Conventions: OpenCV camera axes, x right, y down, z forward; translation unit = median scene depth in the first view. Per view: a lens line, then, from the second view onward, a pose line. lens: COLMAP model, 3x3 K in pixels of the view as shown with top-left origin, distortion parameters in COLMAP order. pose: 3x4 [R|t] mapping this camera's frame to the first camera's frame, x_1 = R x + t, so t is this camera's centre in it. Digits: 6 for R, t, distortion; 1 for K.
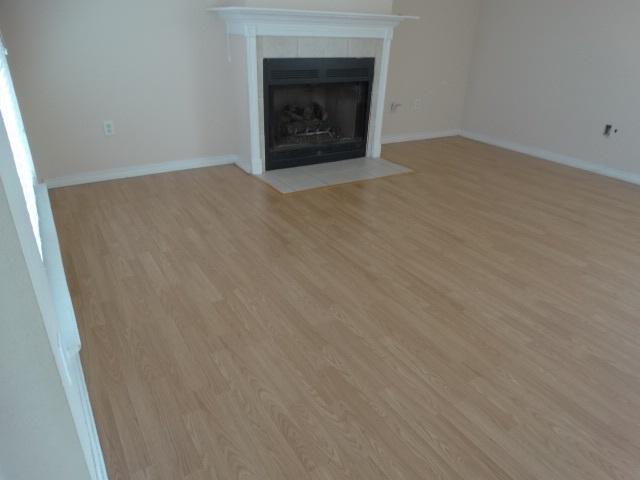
lens RADIAL K [[455.6, 0, 320.0], [0, 455.6, 240.0], [0, 0, 1]] dist [-0.007454, -0.006297]
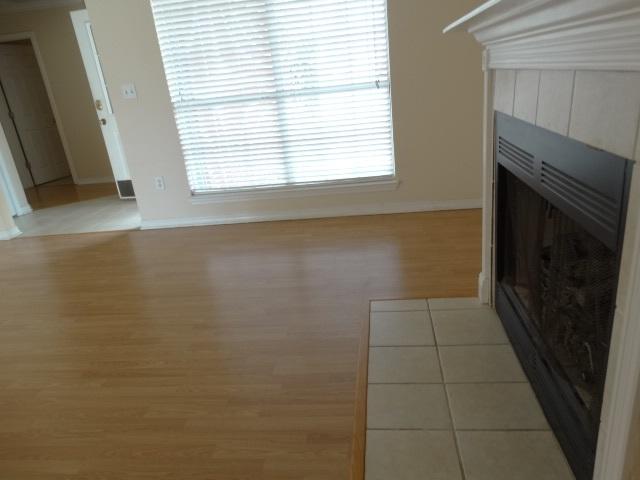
lens RADIAL K [[455.6, 0, 320.0], [0, 455.6, 240.0], [0, 0, 1]] dist [-0.007454, -0.006297]
pose [[-0.618009, 0.314190, -0.720659, 0.532669], [-0.245684, 0.793574, 0.556668, -0.663218], [0.746796, 0.521080, -0.413245, 1.460570]]
